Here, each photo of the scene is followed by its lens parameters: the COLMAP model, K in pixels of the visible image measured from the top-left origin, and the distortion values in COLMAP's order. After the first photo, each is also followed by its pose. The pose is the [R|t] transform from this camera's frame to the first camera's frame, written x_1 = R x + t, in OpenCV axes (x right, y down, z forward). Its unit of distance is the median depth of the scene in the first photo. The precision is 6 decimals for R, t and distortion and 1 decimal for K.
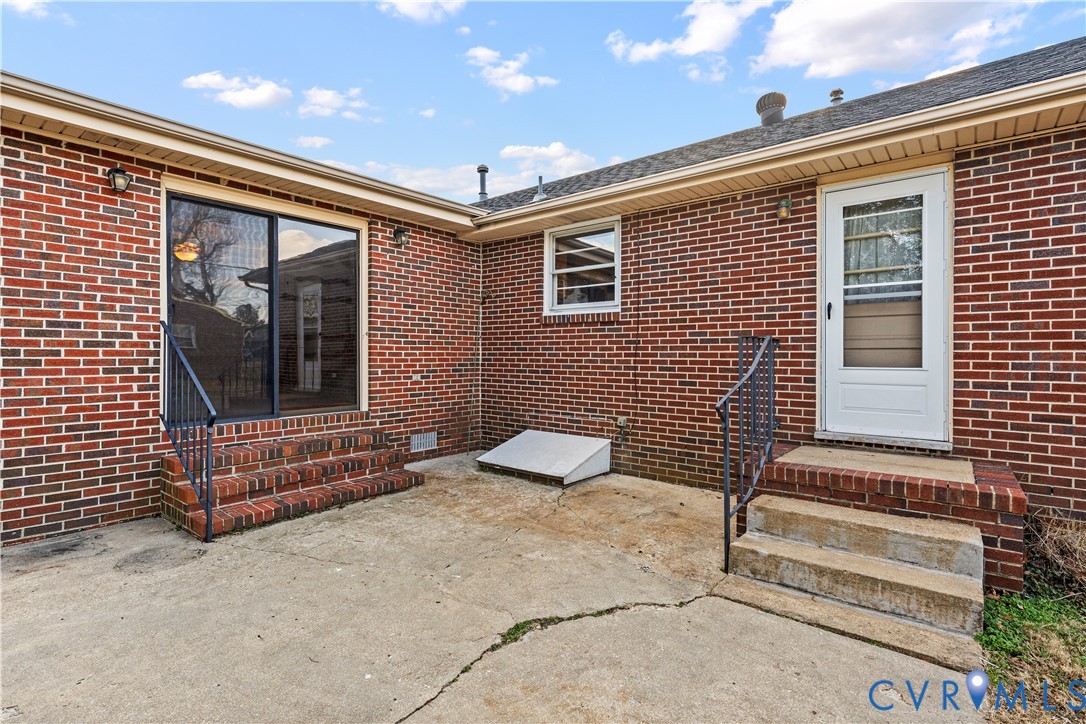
lens RADIAL K [[514.7, 0, 543.0], [0, 514.7, 362.0], [0, 0, 1]] dist [-0.000929, -0.000087]
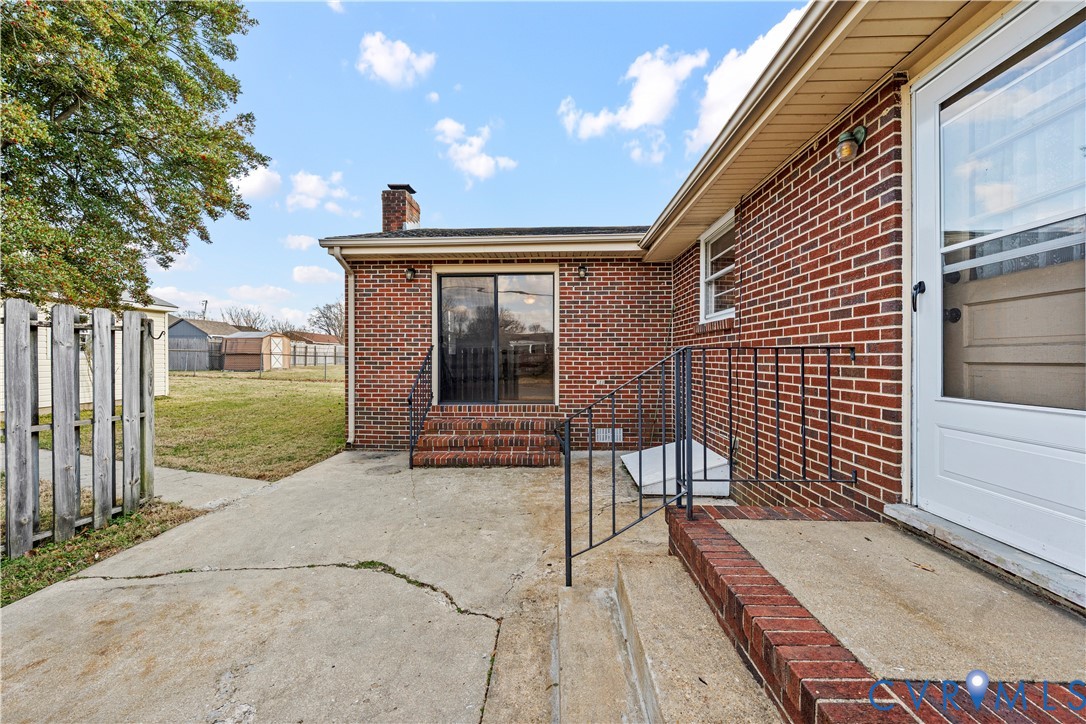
lens RADIAL K [[422.1, 0, 543.0], [0, 422.1, 362.0], [0, 0, 1]] dist [-0.001313, -0.000127]
pose [[0.606793, 0.004993, -0.794844, 0.648201], [-0.009346, 0.999956, -0.000854, -0.021946], [0.794805, 0.007947, 0.606813, 0.375205]]
